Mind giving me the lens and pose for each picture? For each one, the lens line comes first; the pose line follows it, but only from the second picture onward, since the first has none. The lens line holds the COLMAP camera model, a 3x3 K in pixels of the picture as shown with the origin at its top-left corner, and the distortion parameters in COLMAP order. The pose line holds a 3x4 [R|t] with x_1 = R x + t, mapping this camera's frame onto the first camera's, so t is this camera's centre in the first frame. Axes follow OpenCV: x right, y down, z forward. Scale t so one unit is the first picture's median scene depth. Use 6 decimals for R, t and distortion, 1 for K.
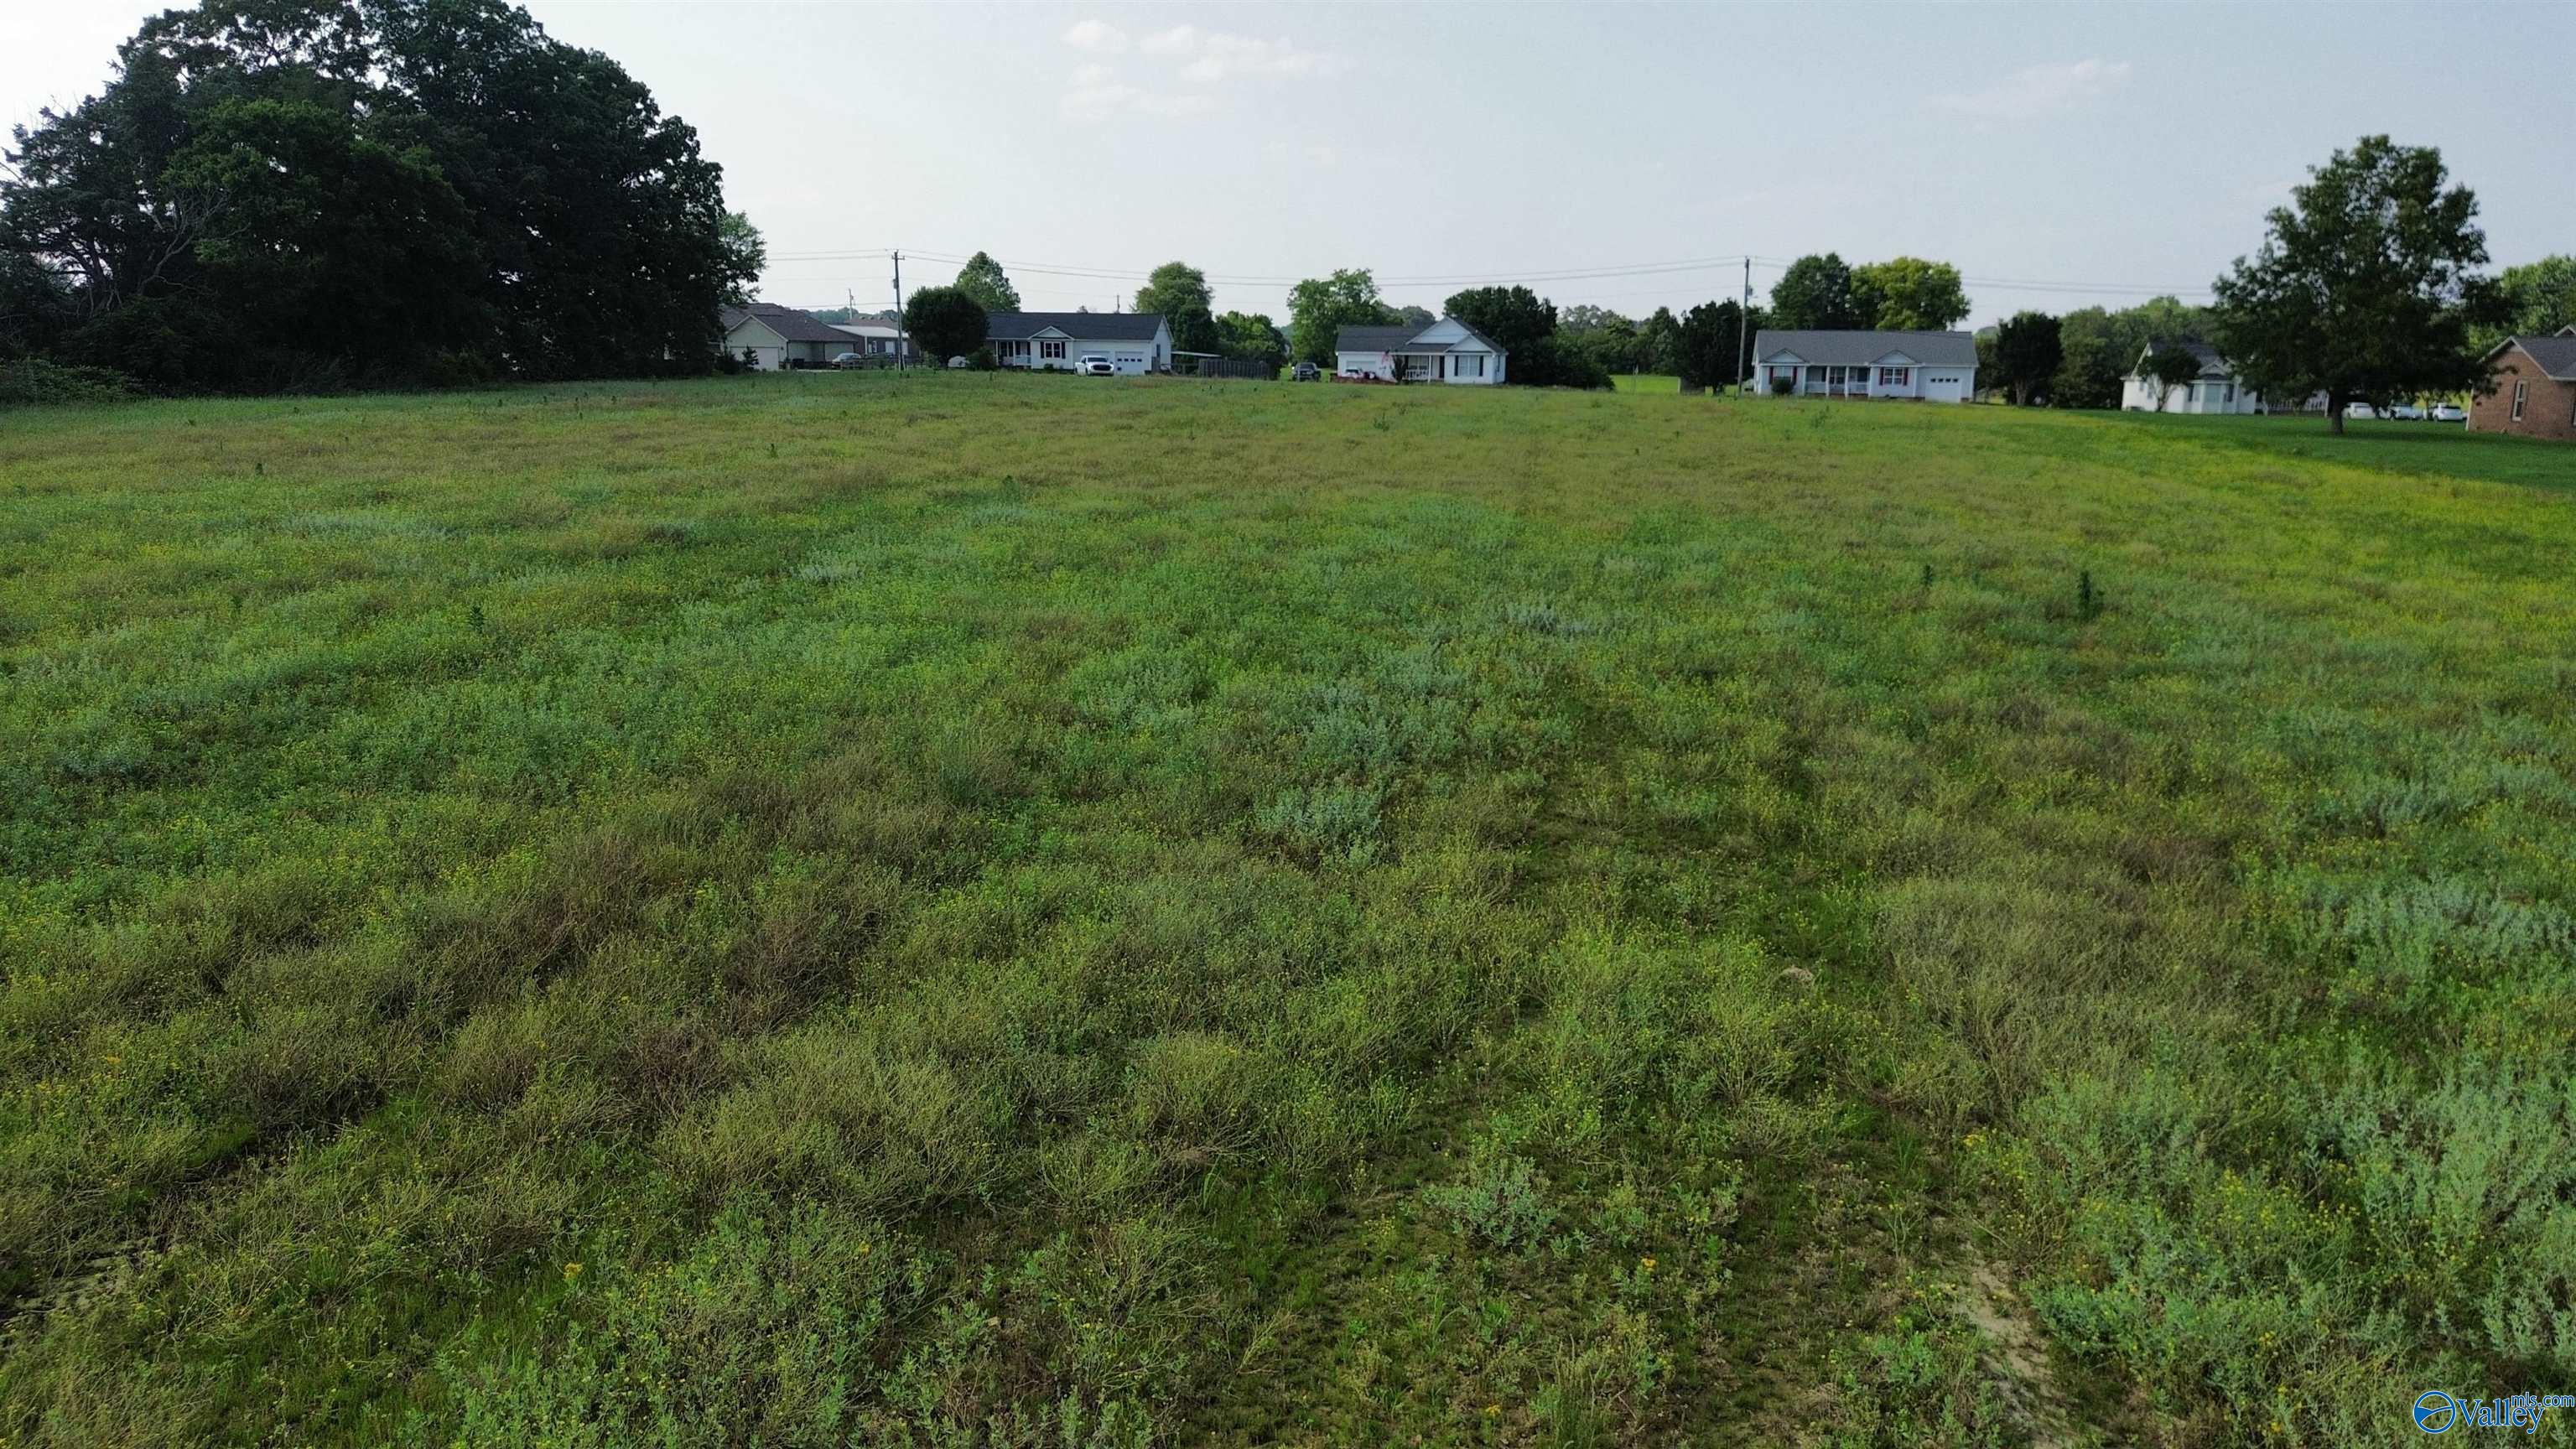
lens RADIAL K [[1820.6, 0, 1293.2], [0, 1820.6, 729.0], [0, 0, 1]] dist [0.066894, -0.059382]
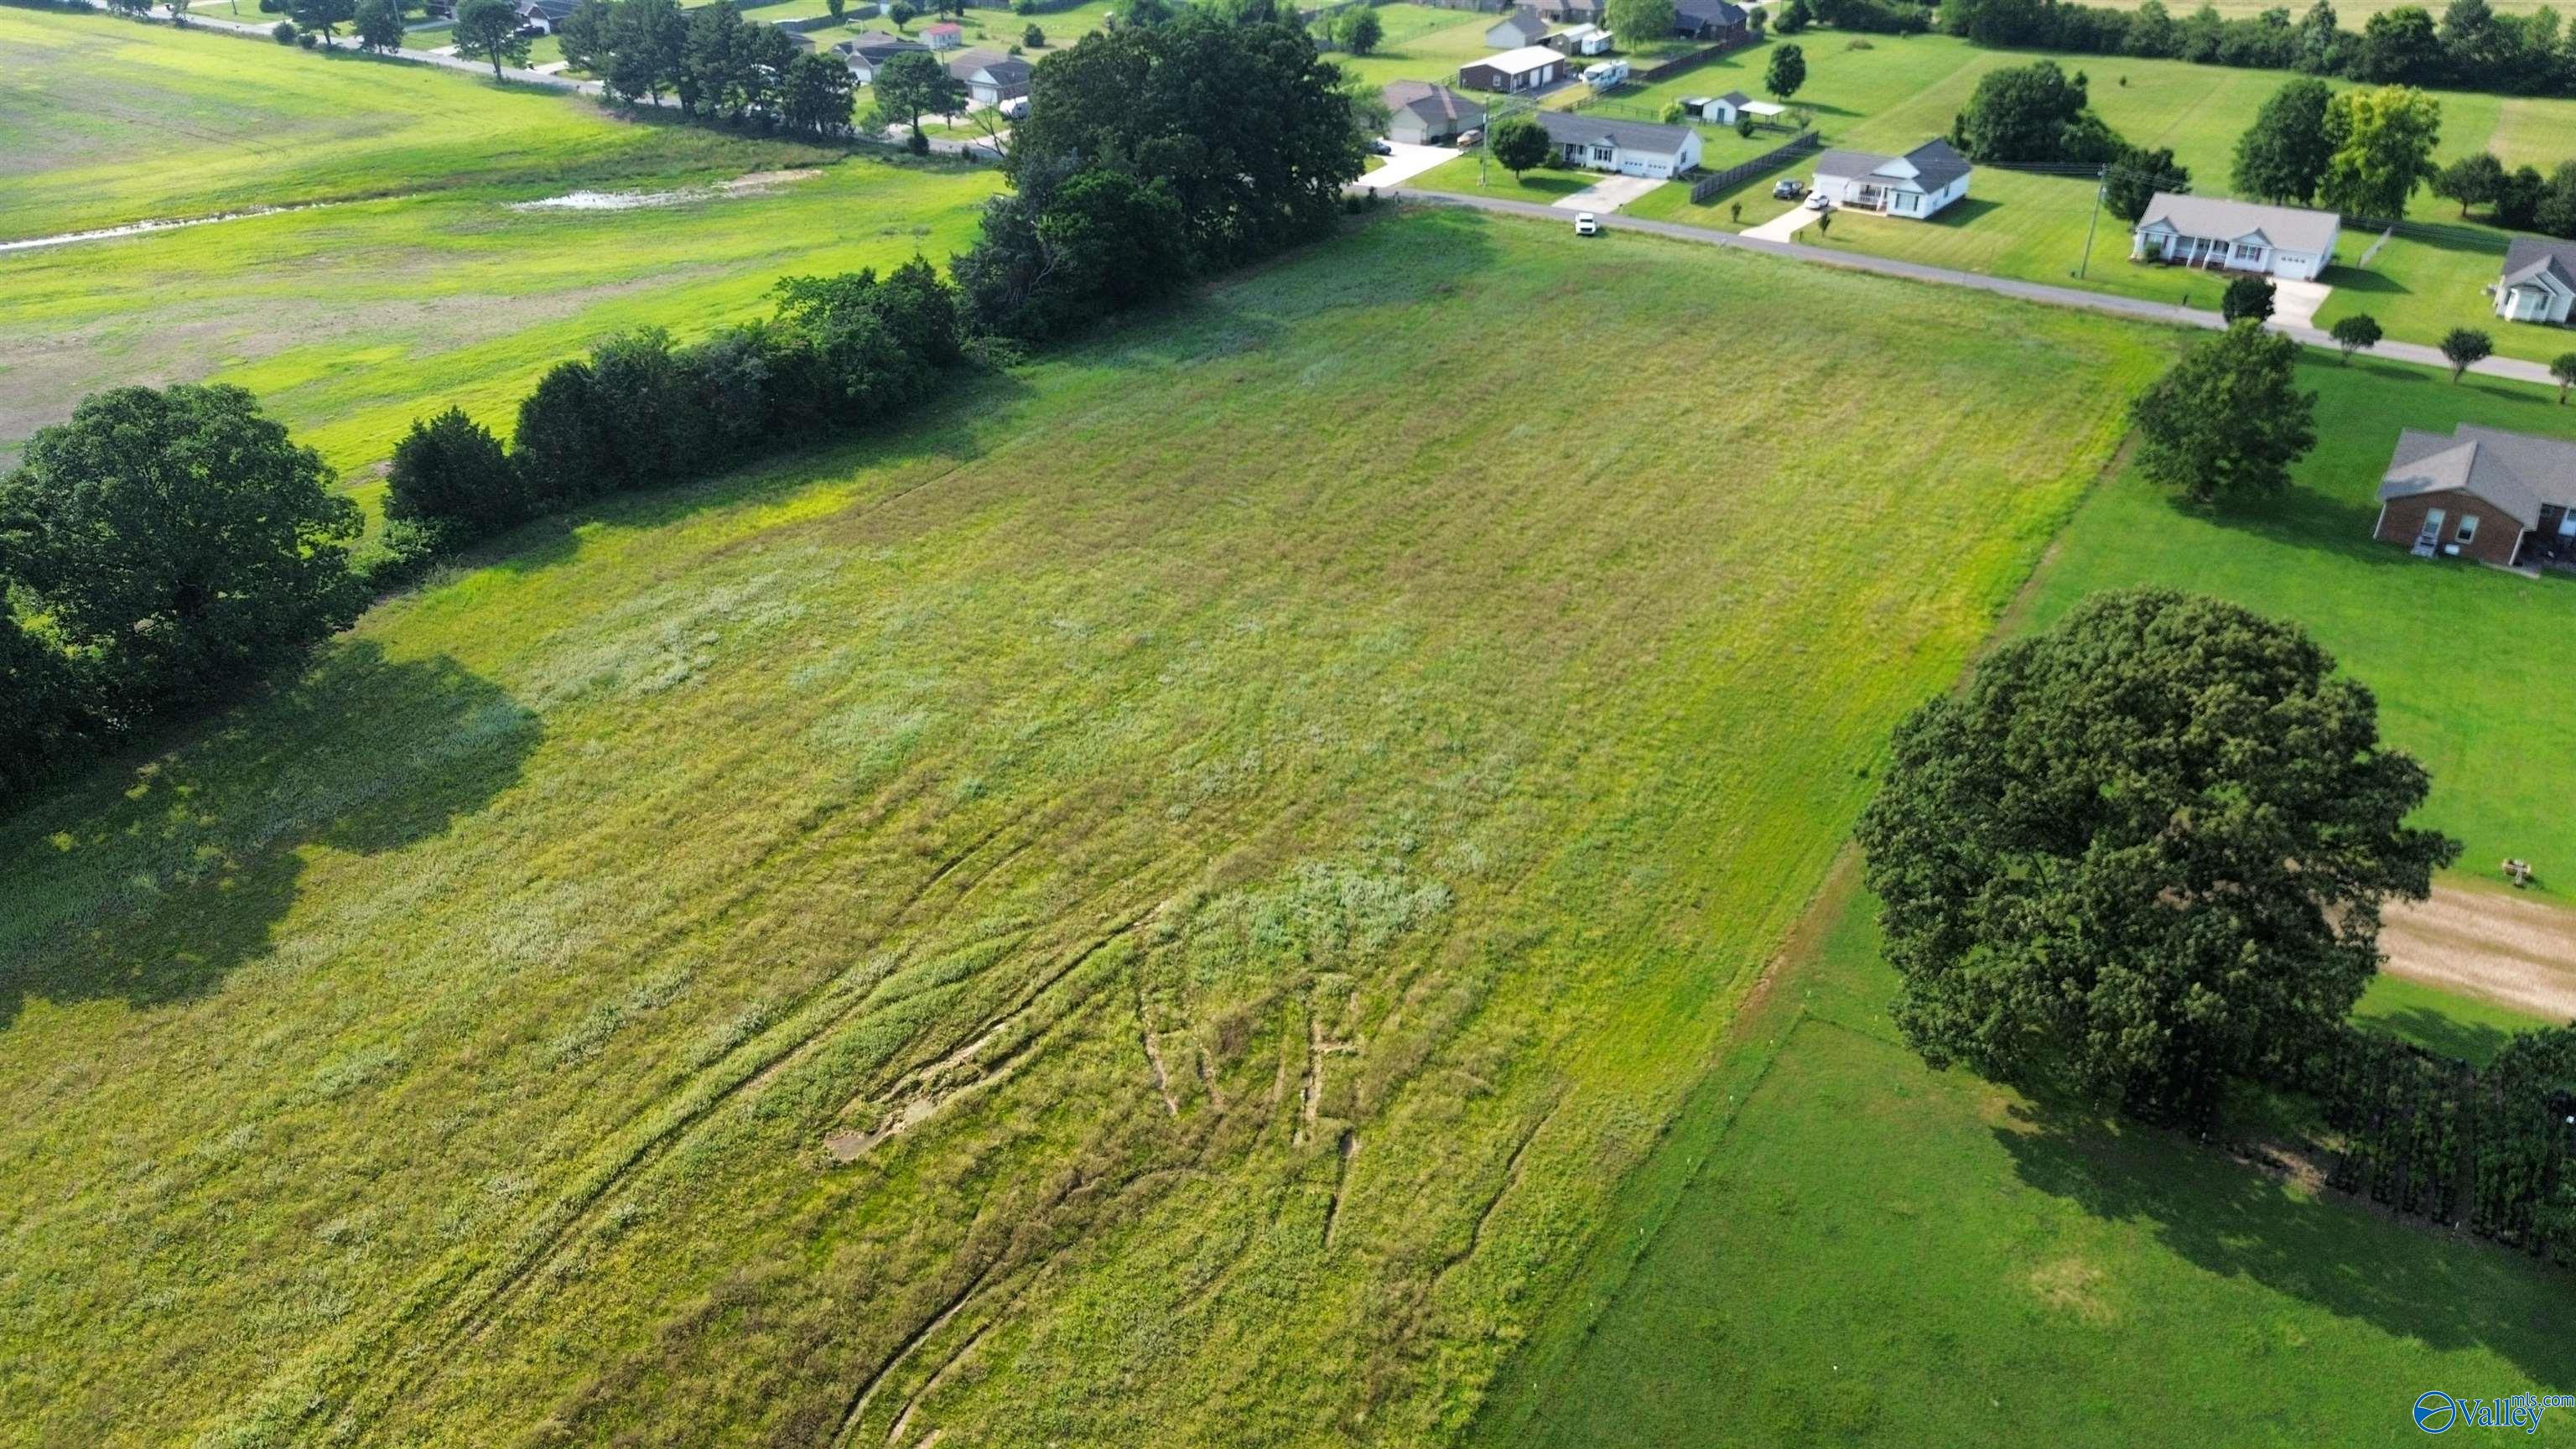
lens RADIAL K [[1803.6, 0, 1288.0], [0, 1803.6, 724.5], [0, 0, 1]] dist [0.112754, -0.131541]
pose [[0.908267, 0.190030, -0.372747, 2.853363], [-0.075528, 0.950737, 0.300658, -2.320556], [0.411518, -0.244925, 0.877875, -4.554697]]
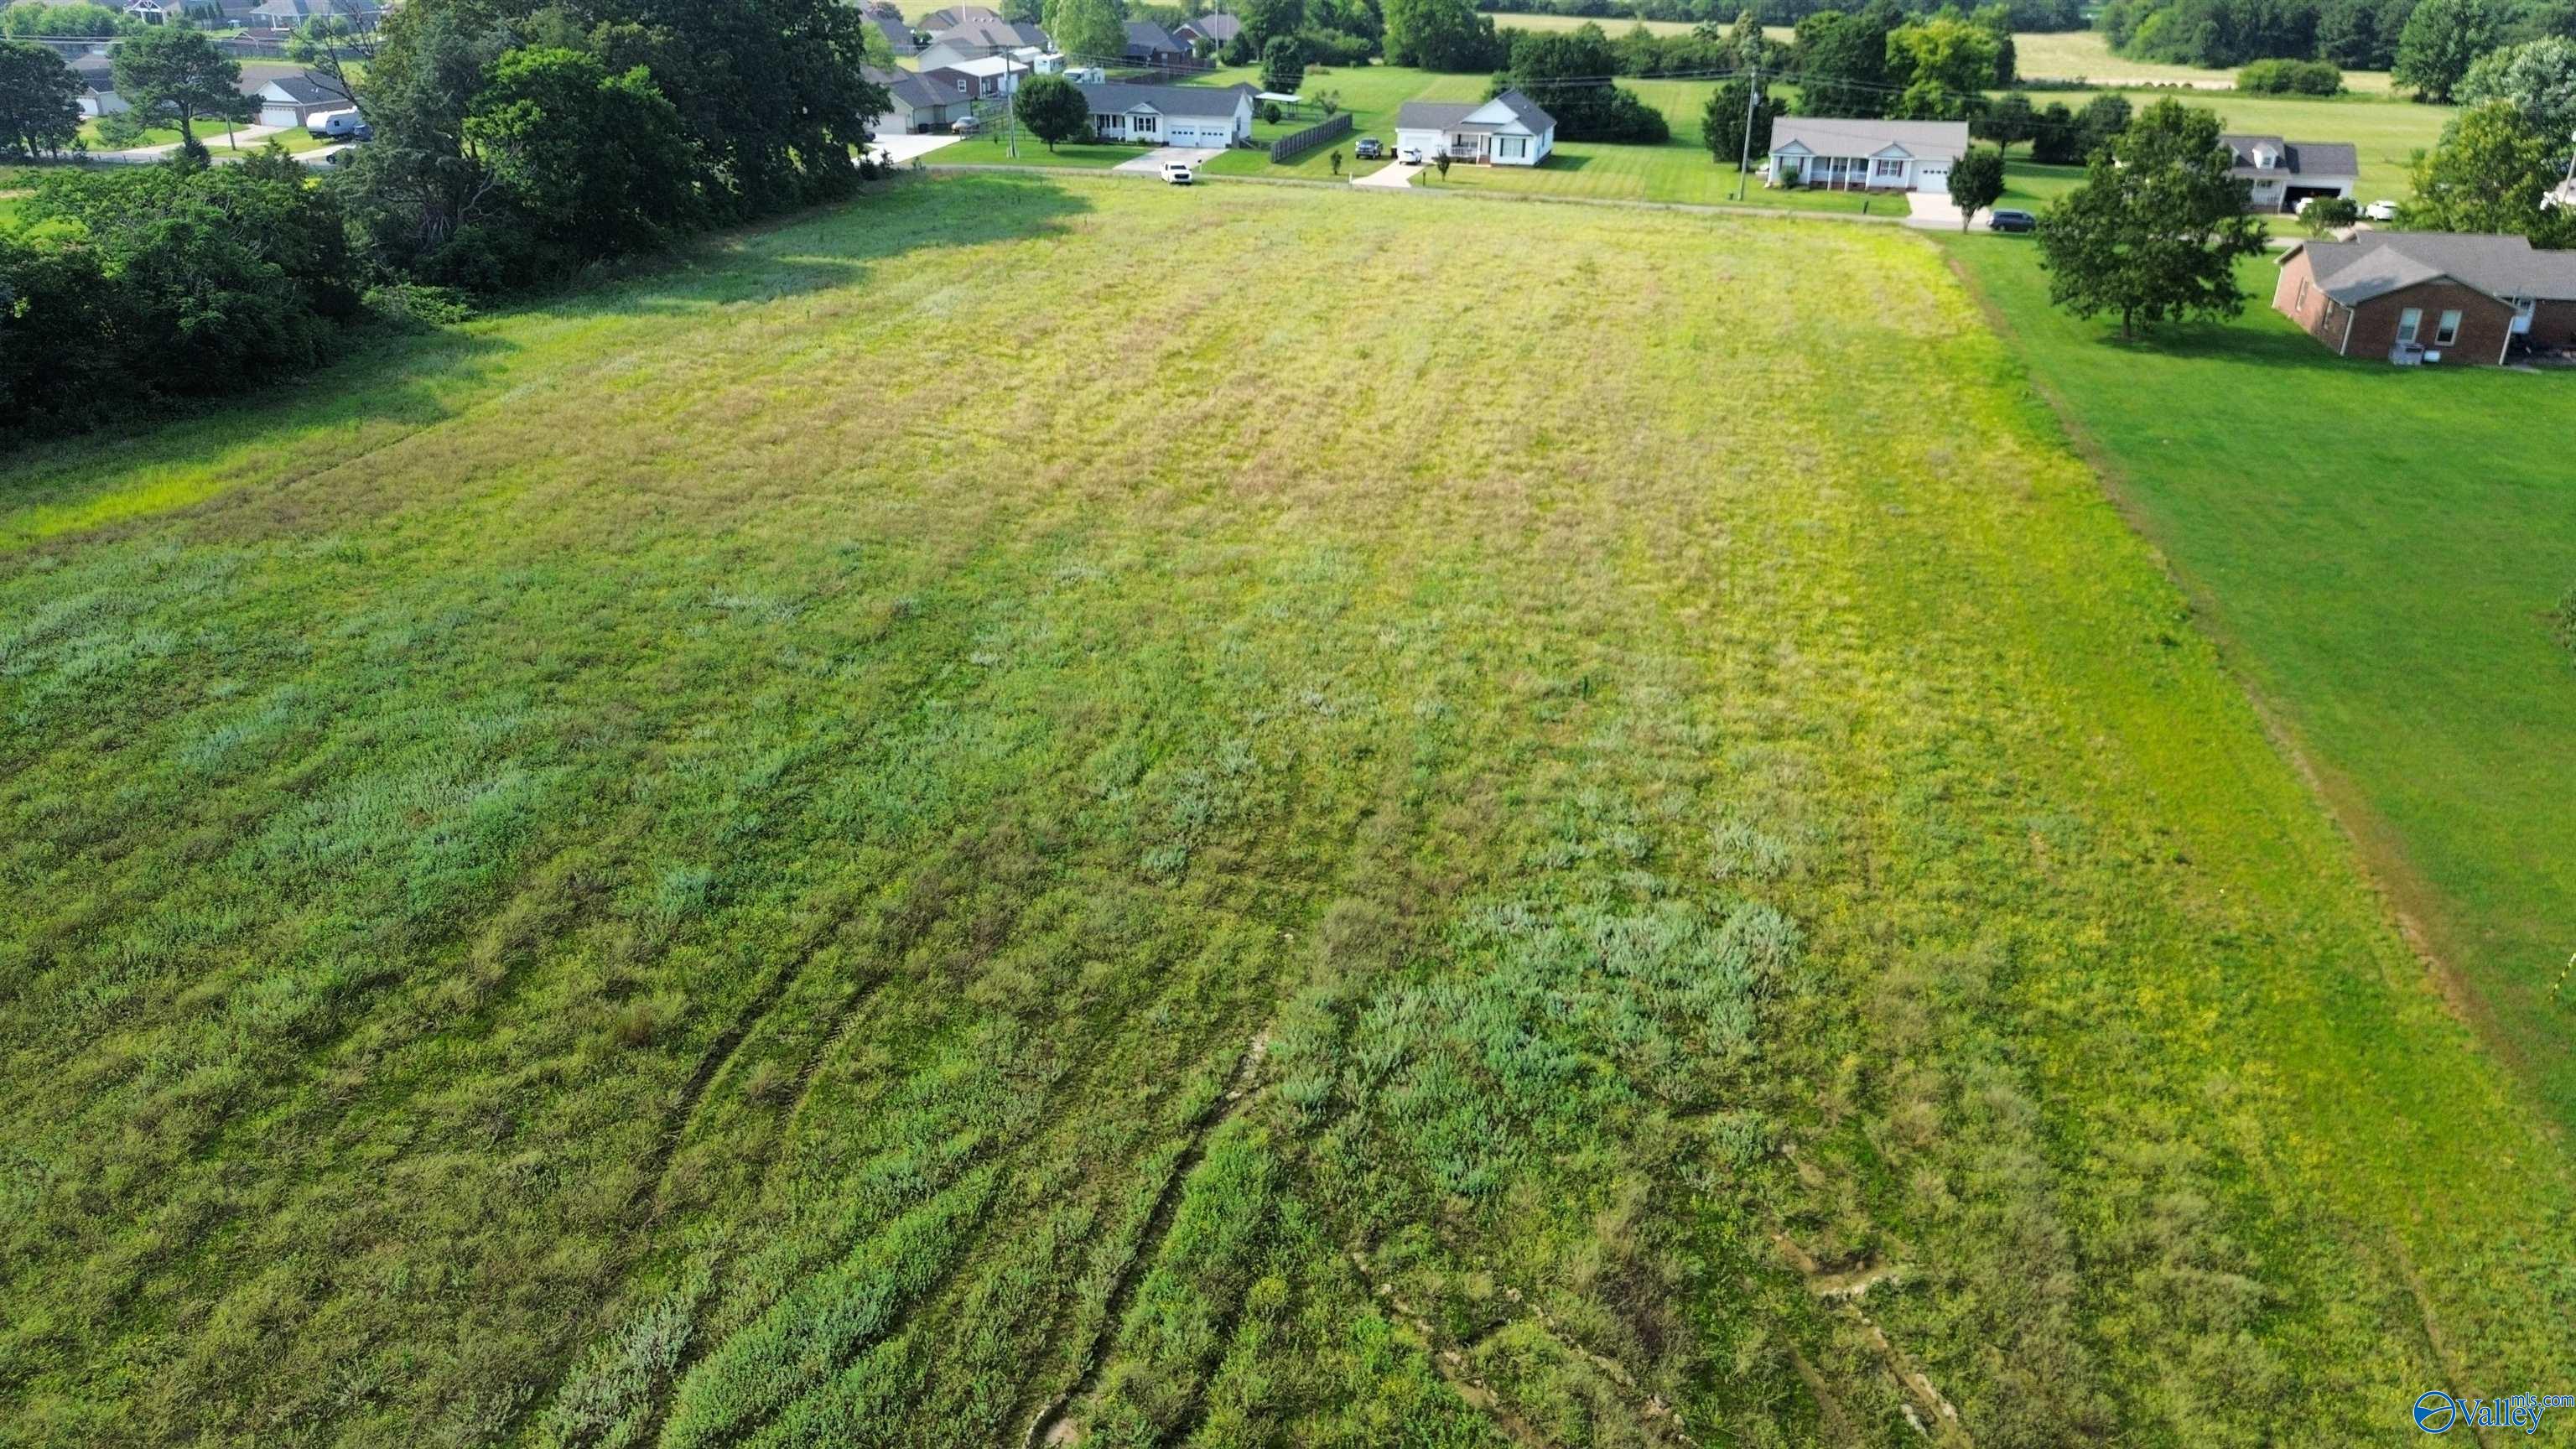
lens RADIAL K [[1820.6, 0, 1293.2], [0, 1820.6, 729.0], [0, 0, 1]] dist [0.066894, -0.059382]
pose [[0.997822, 0.025814, -0.060708, 0.447831], [-0.013082, 0.979412, 0.201447, -0.849341], [0.064659, -0.200215, 0.977616, -2.030093]]
